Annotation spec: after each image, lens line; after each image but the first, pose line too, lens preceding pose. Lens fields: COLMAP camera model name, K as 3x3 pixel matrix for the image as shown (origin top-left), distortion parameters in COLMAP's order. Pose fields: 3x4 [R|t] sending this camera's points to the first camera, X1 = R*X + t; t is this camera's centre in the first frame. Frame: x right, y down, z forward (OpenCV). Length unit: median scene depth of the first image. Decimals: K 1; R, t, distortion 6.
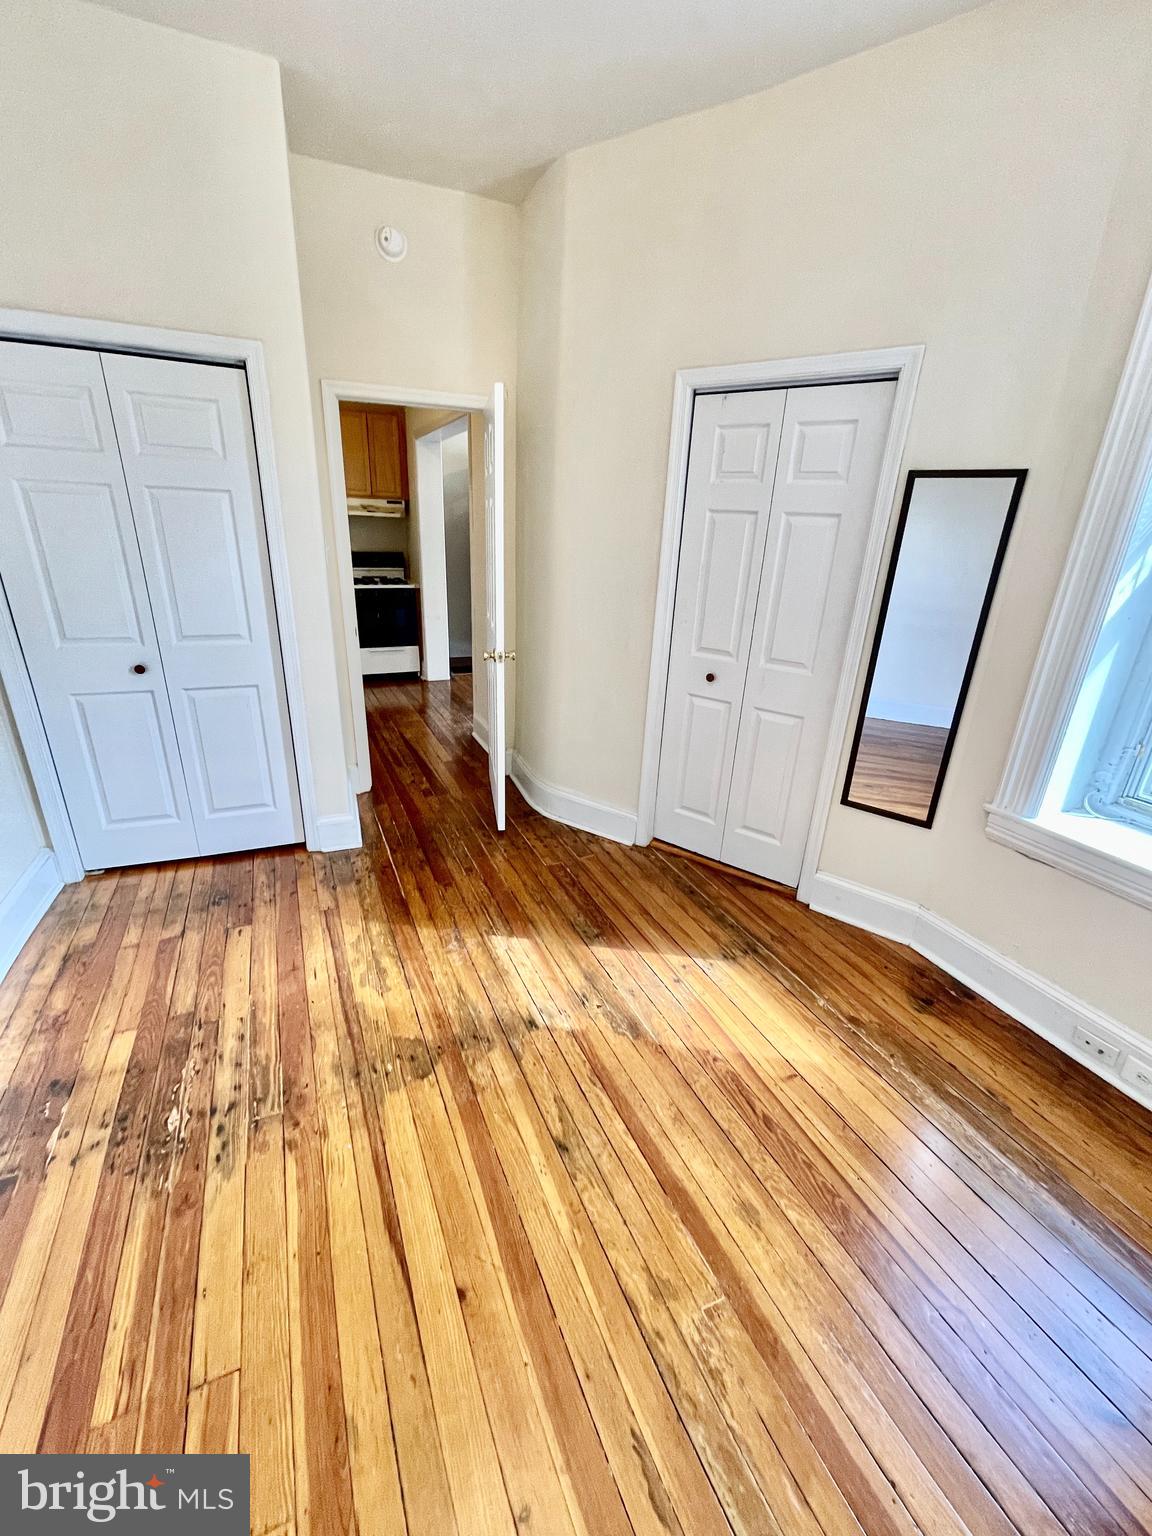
lens RADIAL K [[618.8, 0, 571.2], [0, 618.8, 764.0], [0, 0, 1]] dist [-0.000222, 0.000452]
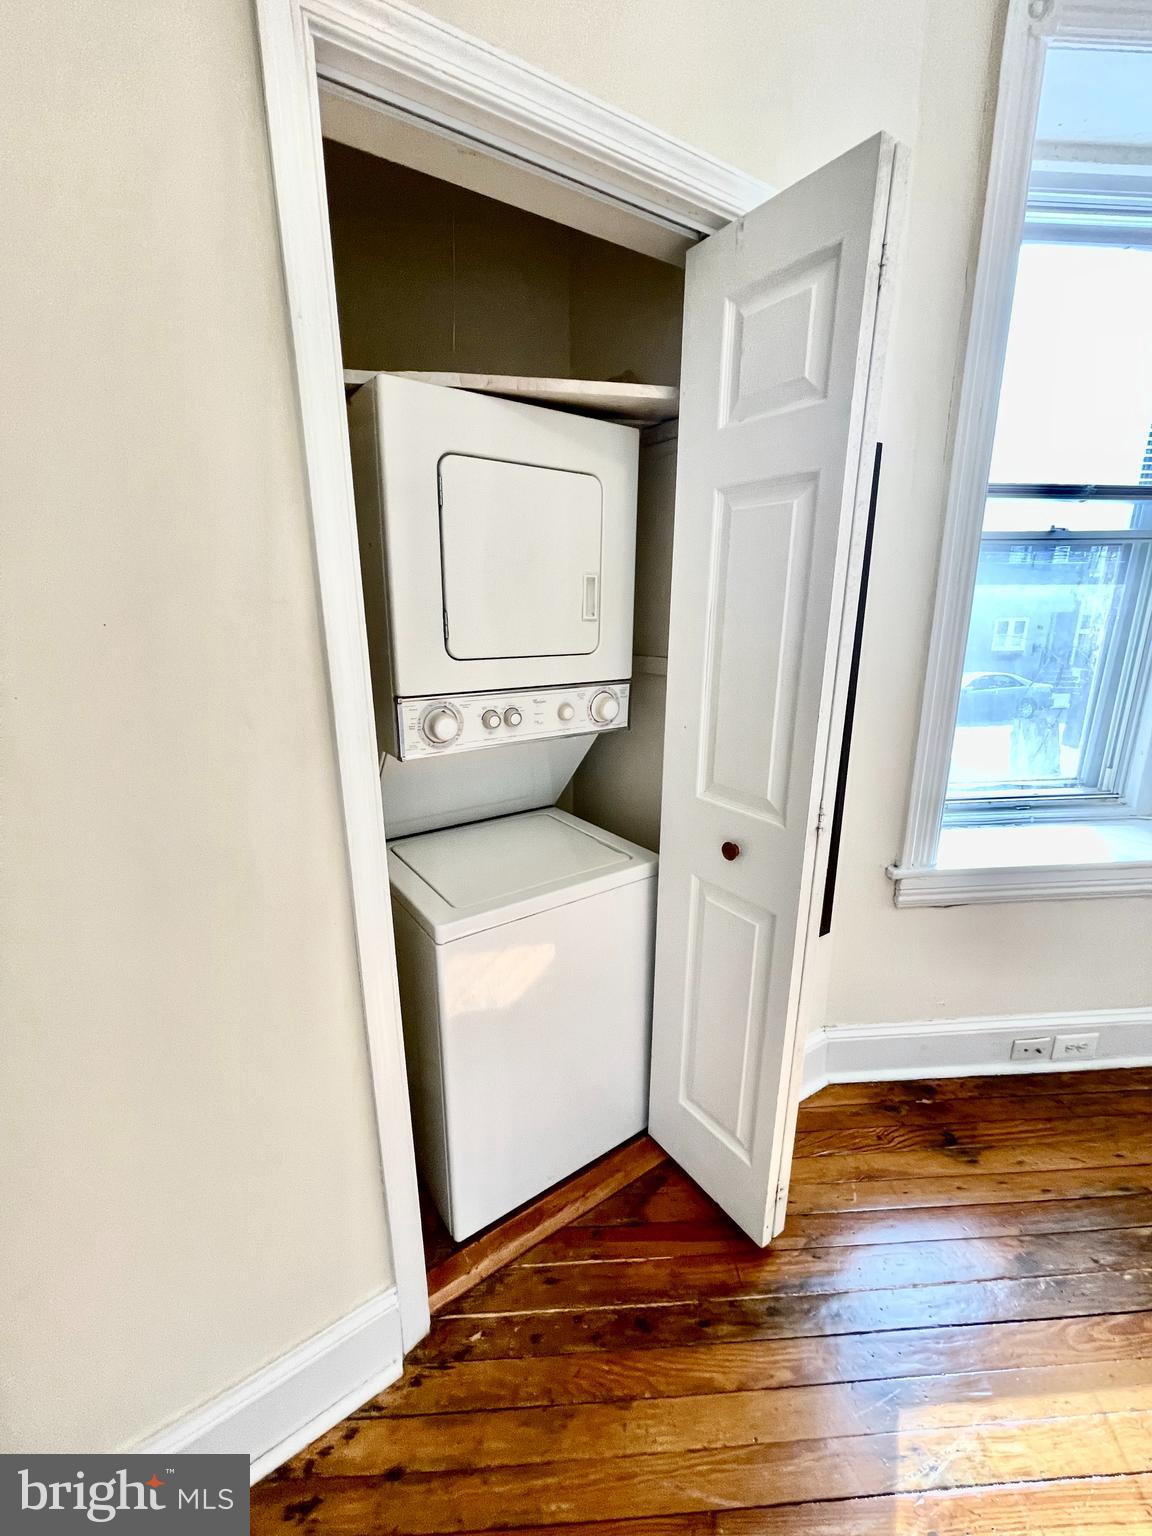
lens RADIAL K [[618.8, 0, 578.3], [0, 618.8, 768.2], [0, 0, 1]] dist [-0.000222, 0.000452]
pose [[0.362771, -0.290827, 0.885334, -0.117839], [0.357045, 0.920931, 0.156219, -0.298073], [-0.860765, 0.259433, 0.437926, 0.905917]]
